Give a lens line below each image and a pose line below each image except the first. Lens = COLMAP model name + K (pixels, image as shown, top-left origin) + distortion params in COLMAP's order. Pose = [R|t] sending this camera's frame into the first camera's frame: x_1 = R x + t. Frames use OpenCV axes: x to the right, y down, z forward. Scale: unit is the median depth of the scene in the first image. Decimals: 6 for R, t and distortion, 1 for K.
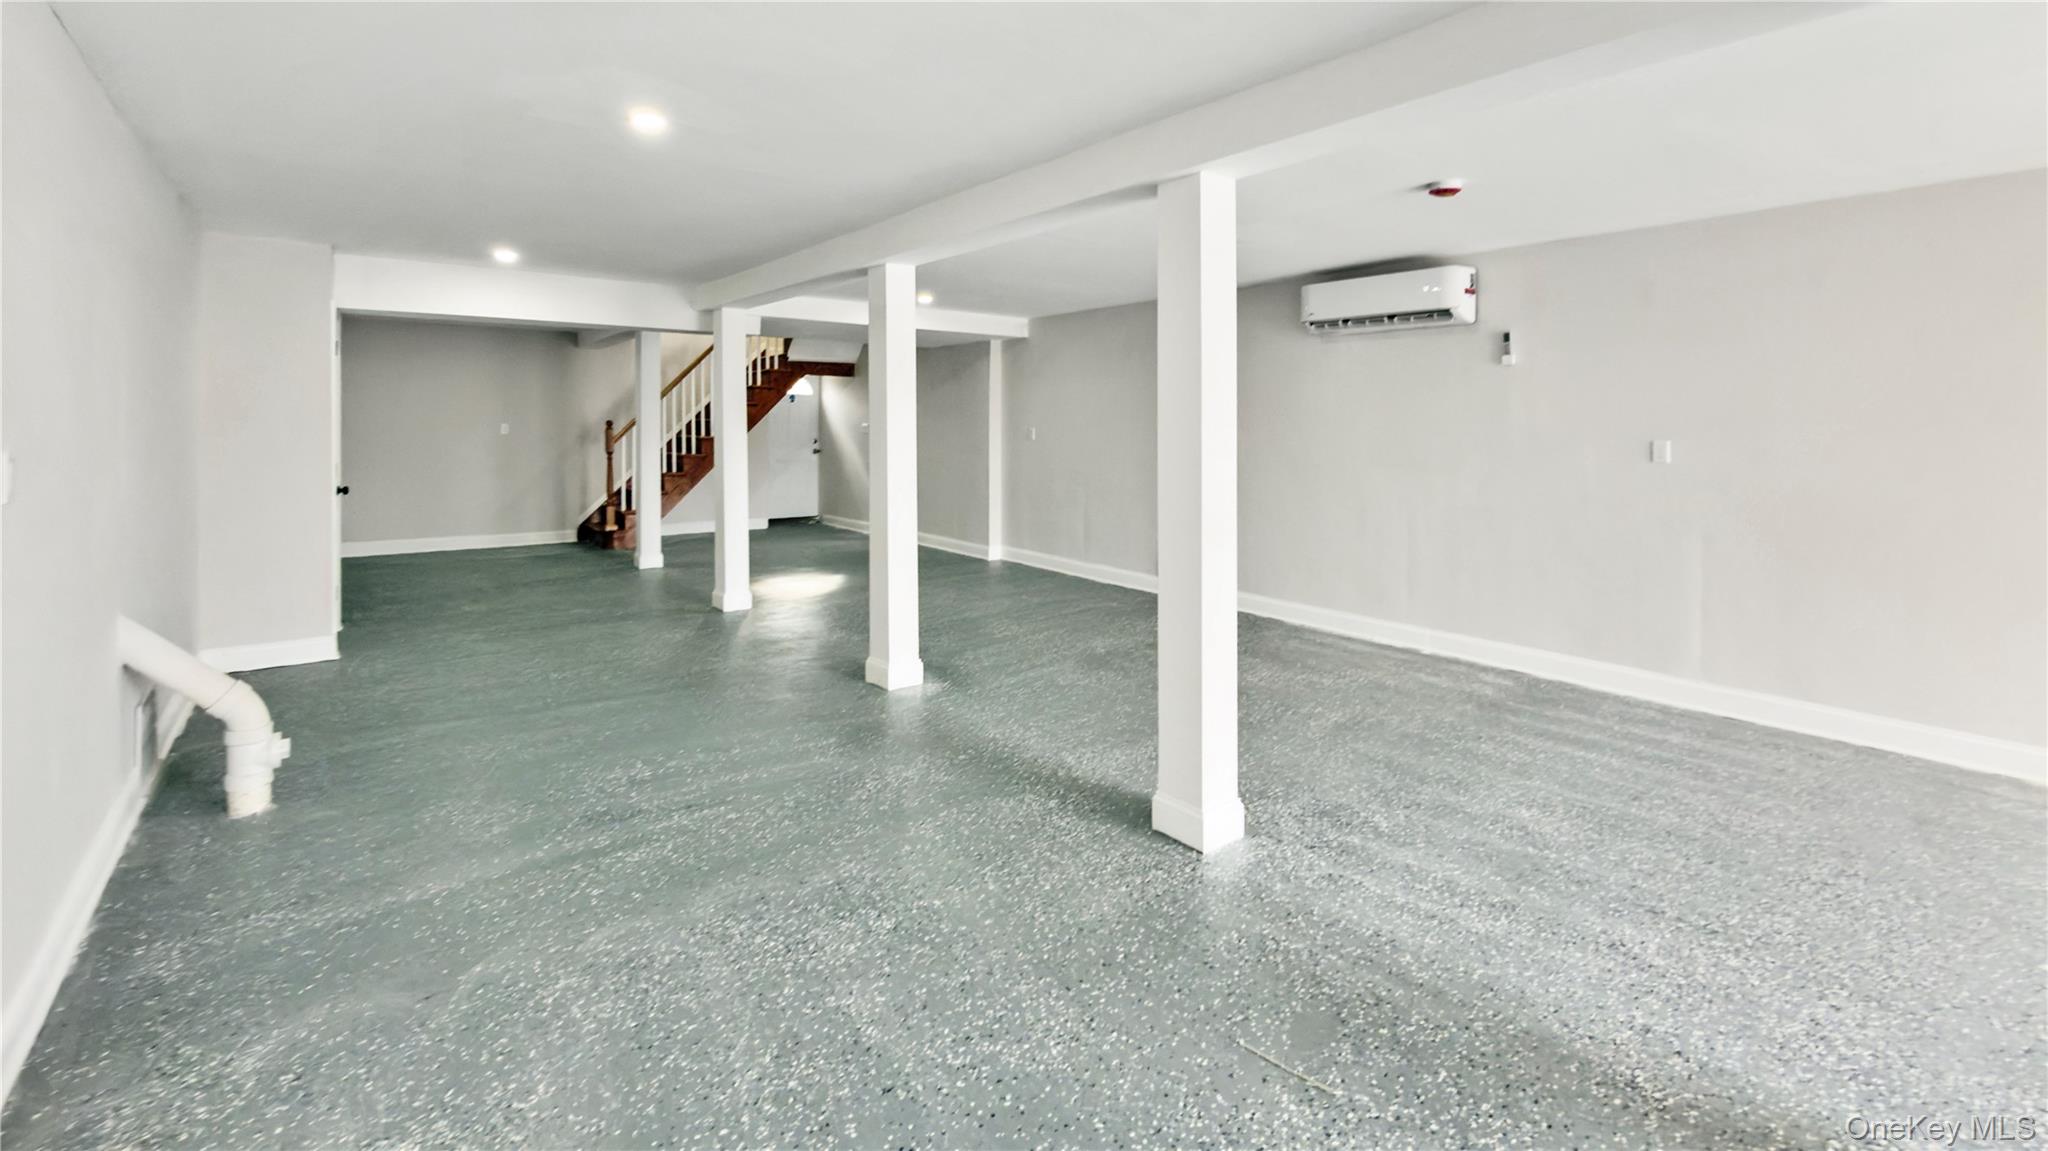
lens RADIAL K [[884.9, 0, 1015.2], [0, 884.9, 486.7], [0, 0, 1]] dist [0.000716, 0.000659]
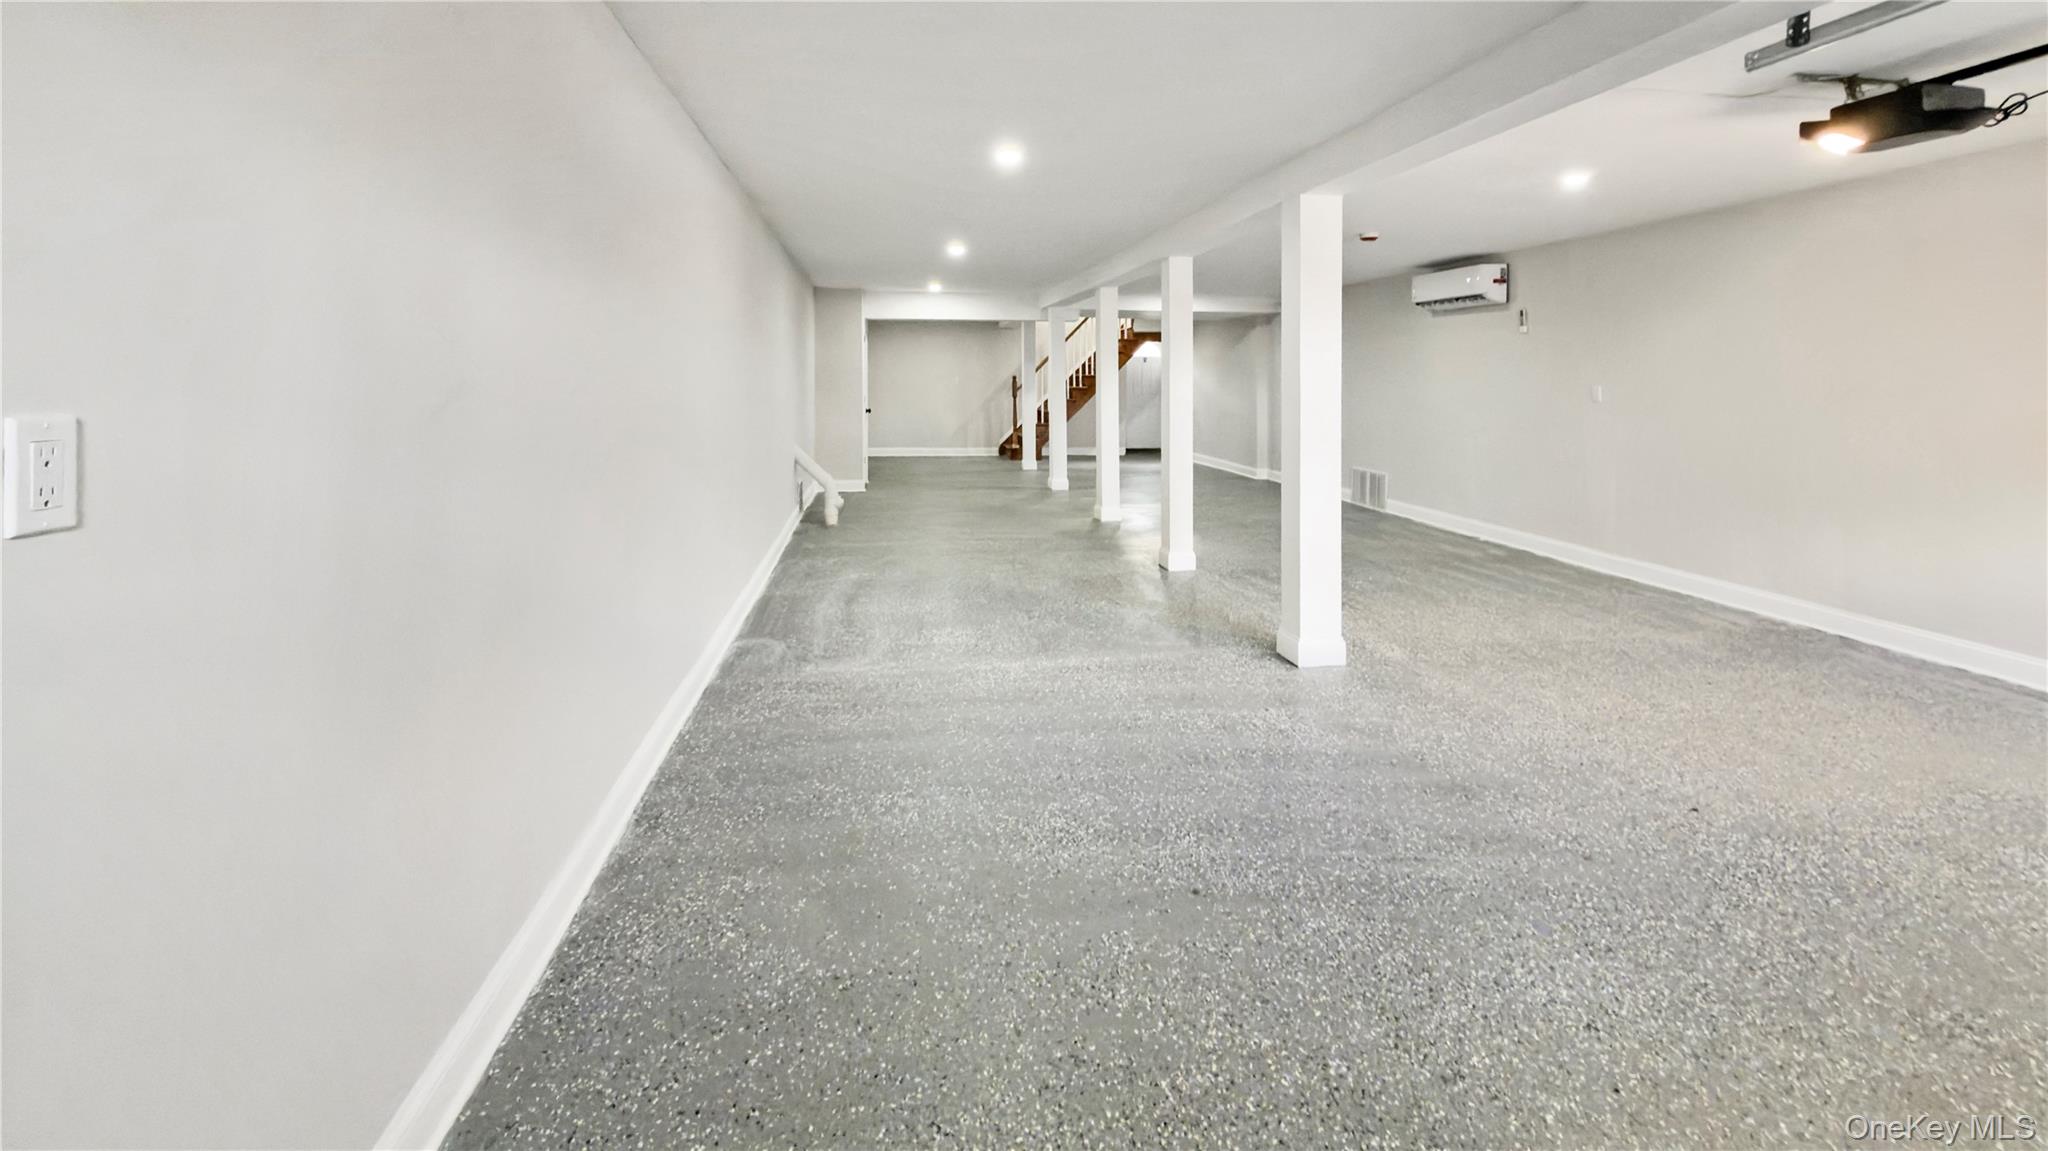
lens RADIAL K [[857.9, 0, 1022.7], [0, 857.9, 530.2], [0, 0, 1]] dist [0.000725, 0.000238]
pose [[0.883392, 0.084183, -0.461011, 0.448510], [-0.038454, 0.993437, 0.107721, 0.053120], [0.467054, -0.077432, 0.880832, -0.544473]]
